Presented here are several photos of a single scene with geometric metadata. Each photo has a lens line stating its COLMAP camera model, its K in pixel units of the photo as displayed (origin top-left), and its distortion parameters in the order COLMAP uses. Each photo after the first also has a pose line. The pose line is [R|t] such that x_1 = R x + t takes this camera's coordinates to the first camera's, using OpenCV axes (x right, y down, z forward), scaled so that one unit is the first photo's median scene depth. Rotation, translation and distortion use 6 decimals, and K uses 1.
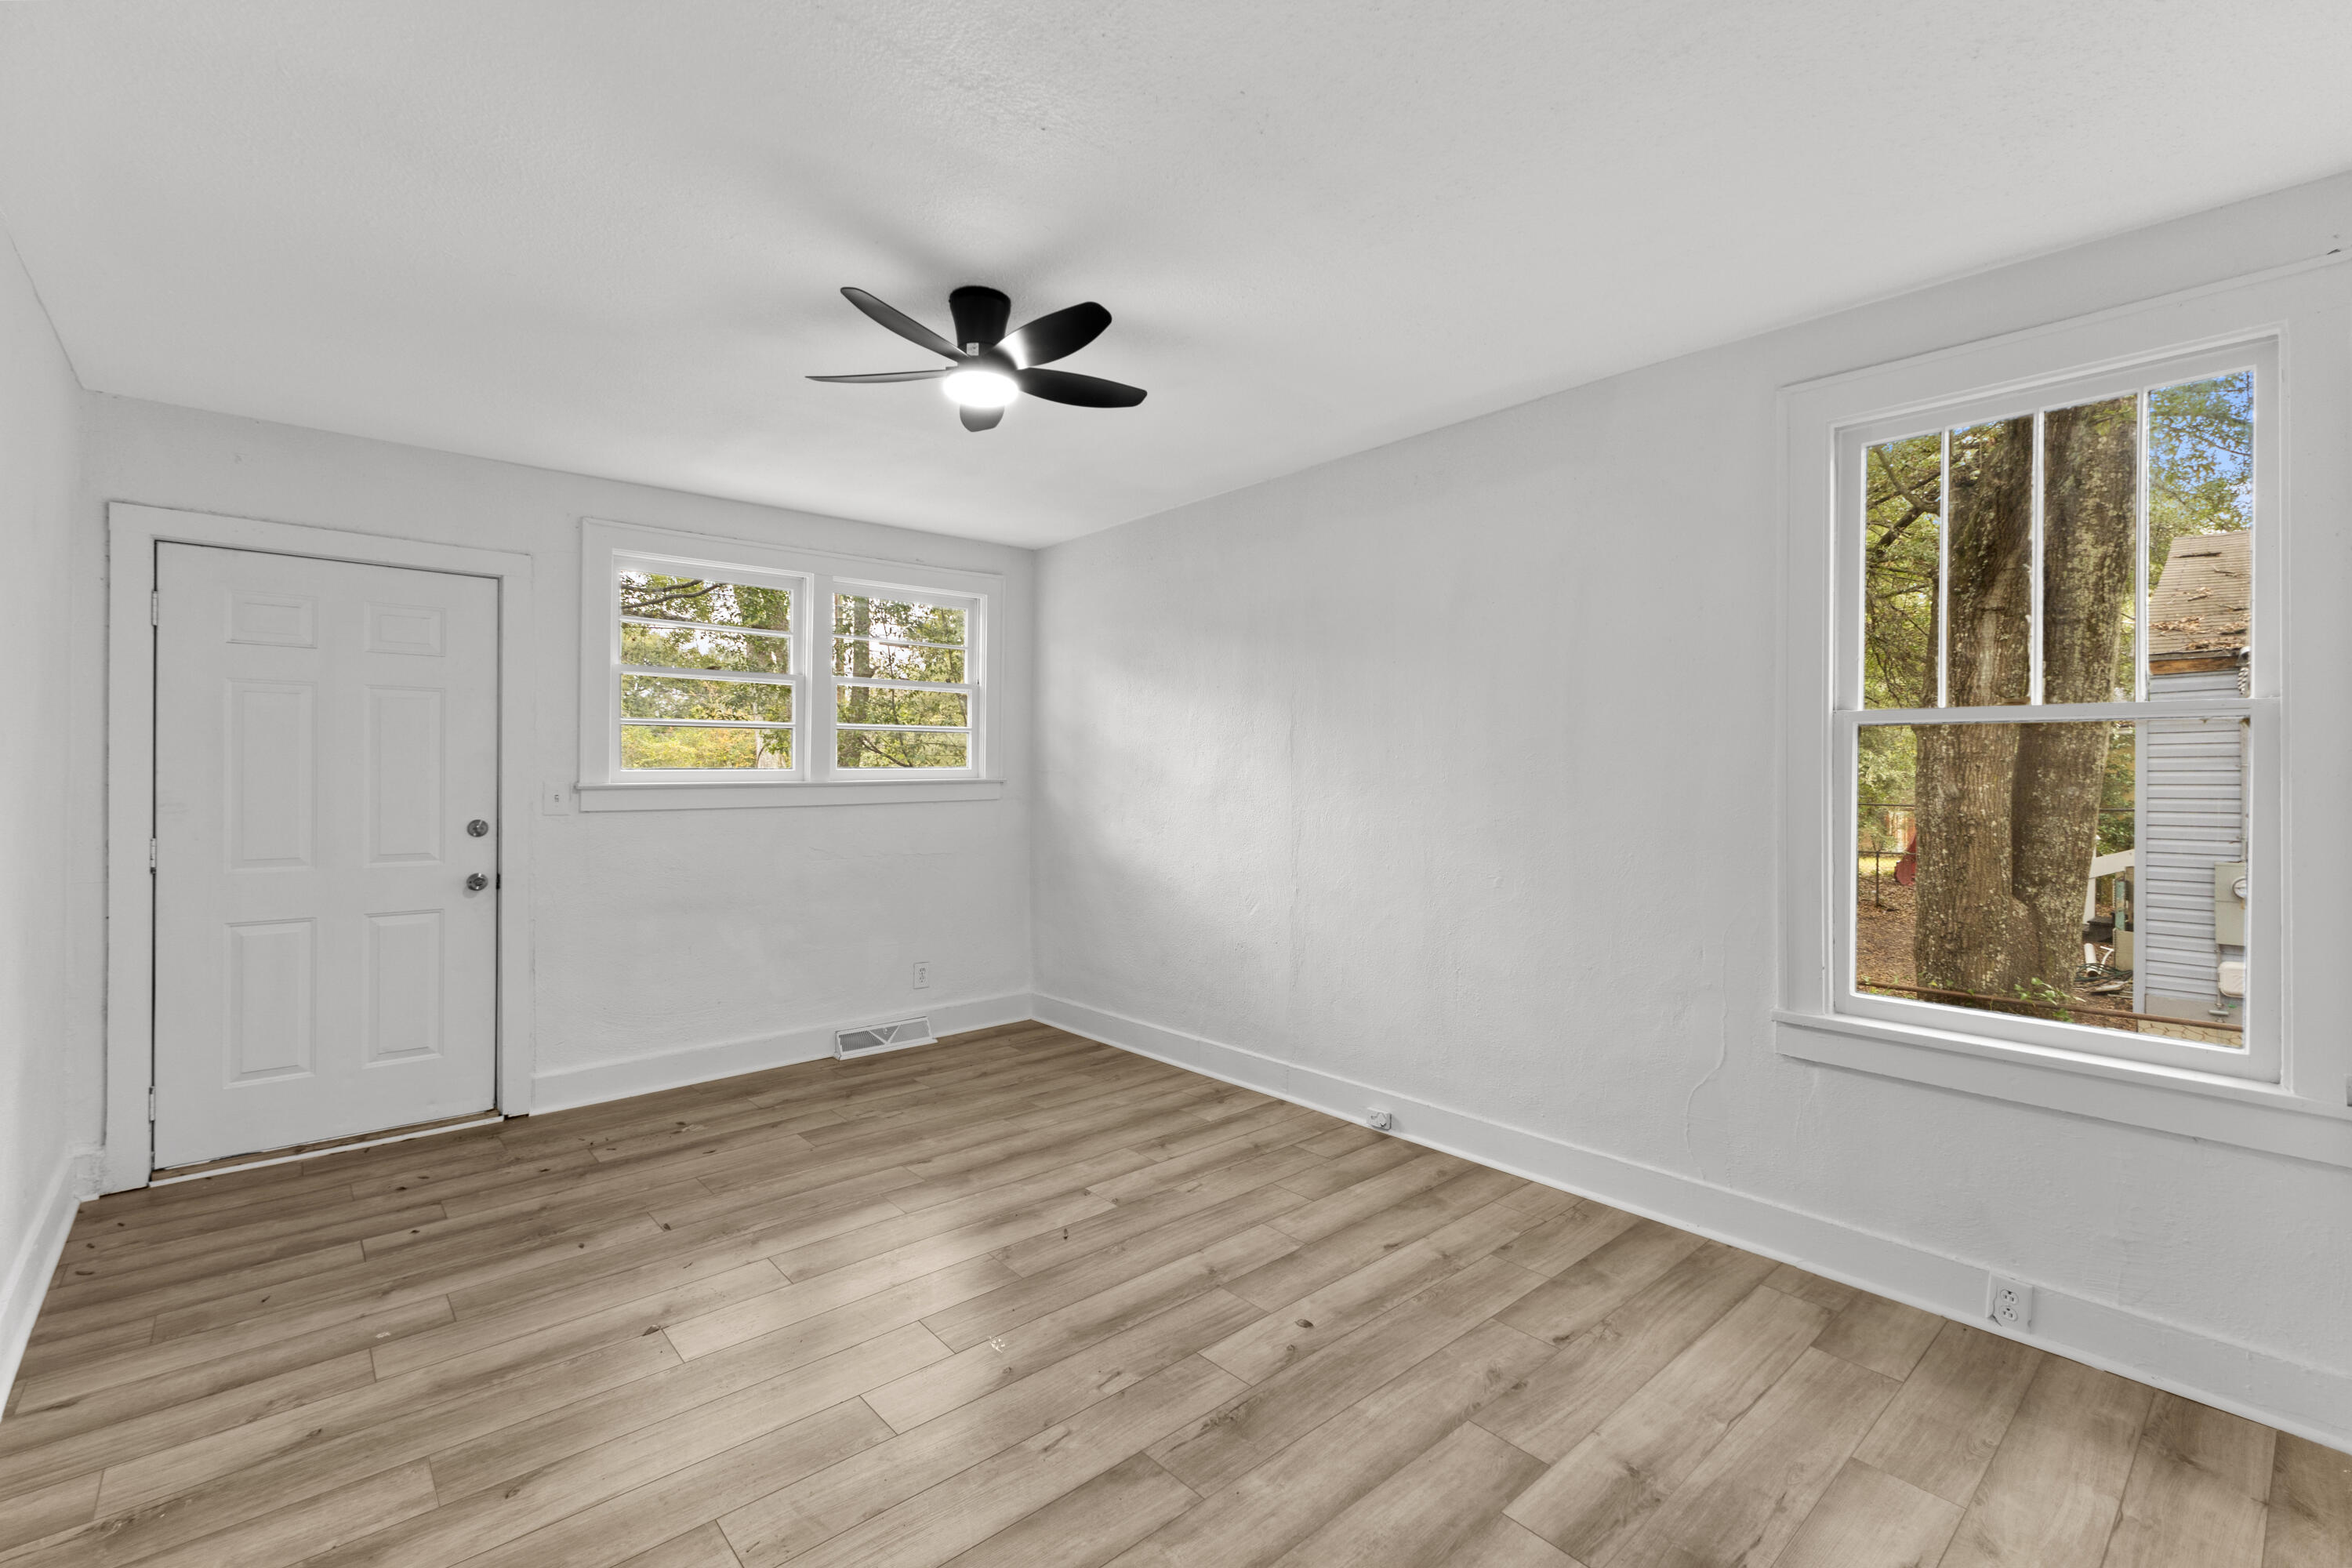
lens RADIAL K [[1013.8, 0, 1182.1], [0, 1013.8, 780.2], [0, 0, 1]] dist [0.008068, 0.000087]
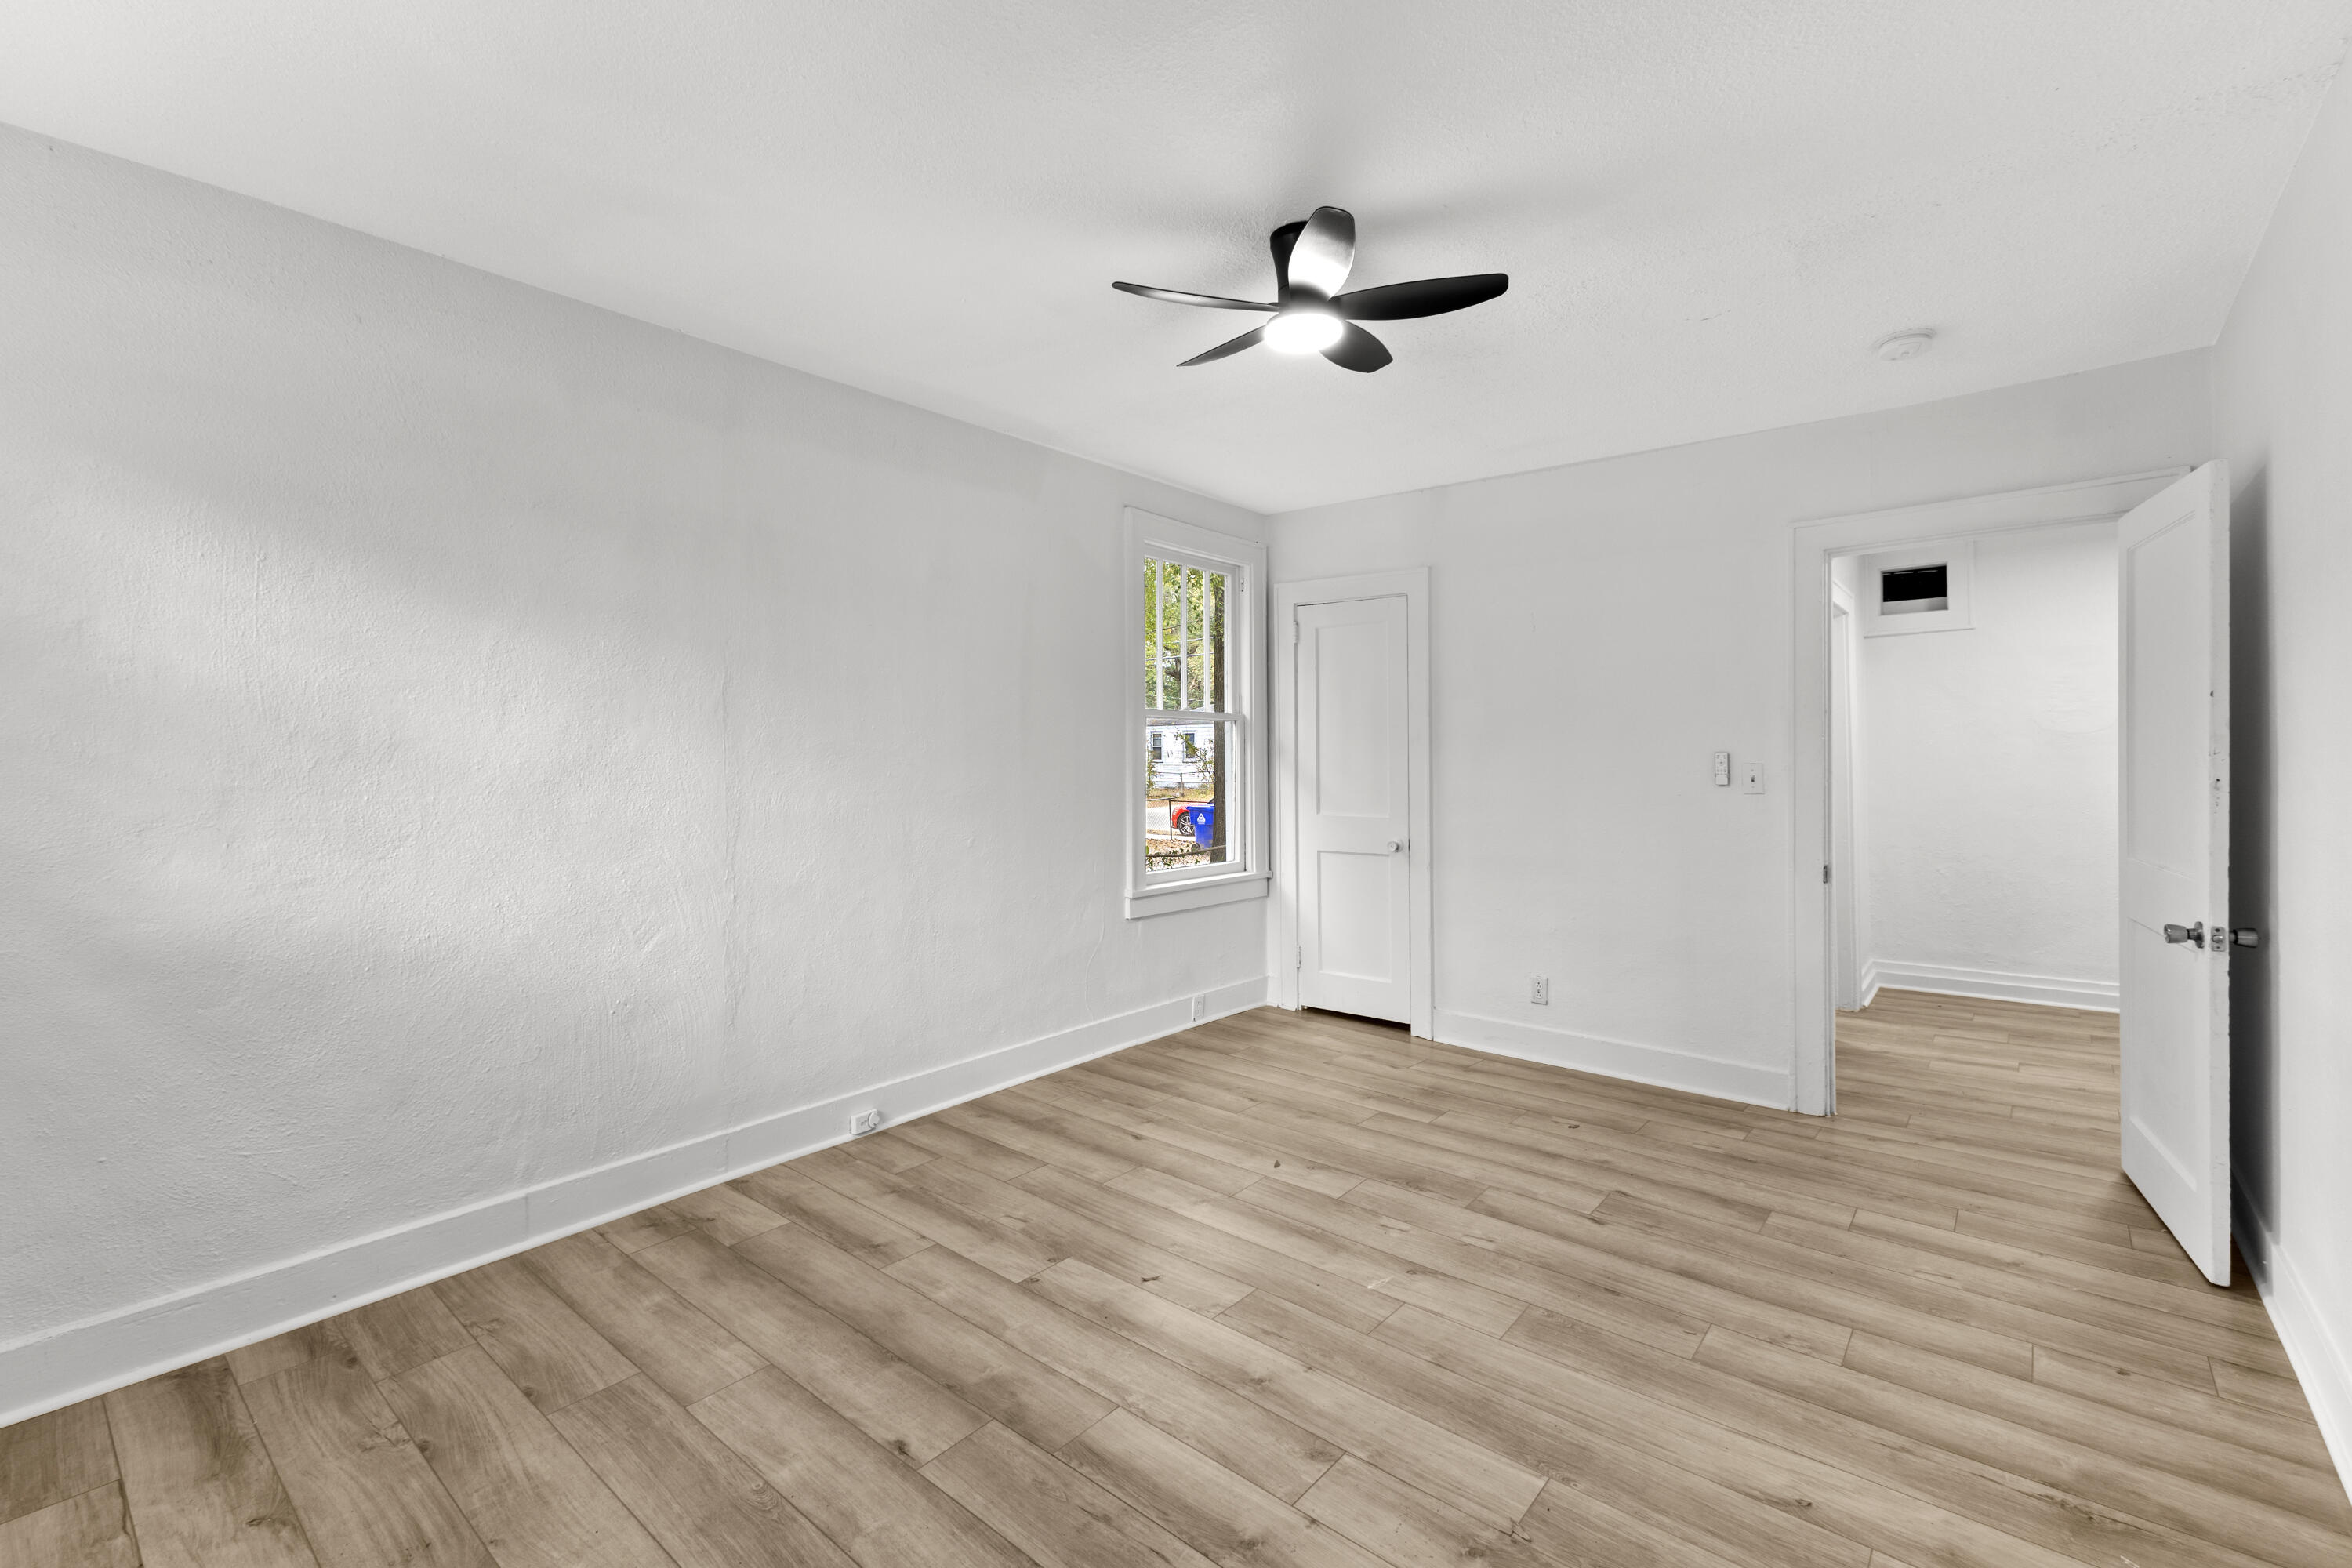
lens RADIAL K [[1013.8, 0, 1174.8], [0, 1013.8, 734.5], [0, 0, 1]] dist [0.008068, 0.000087]
pose [[-0.134895, 0.010822, 0.990801, -0.878250], [0.007066, 0.999925, -0.009960, -0.006010], [-0.990835, 0.005657, -0.134961, 0.980586]]
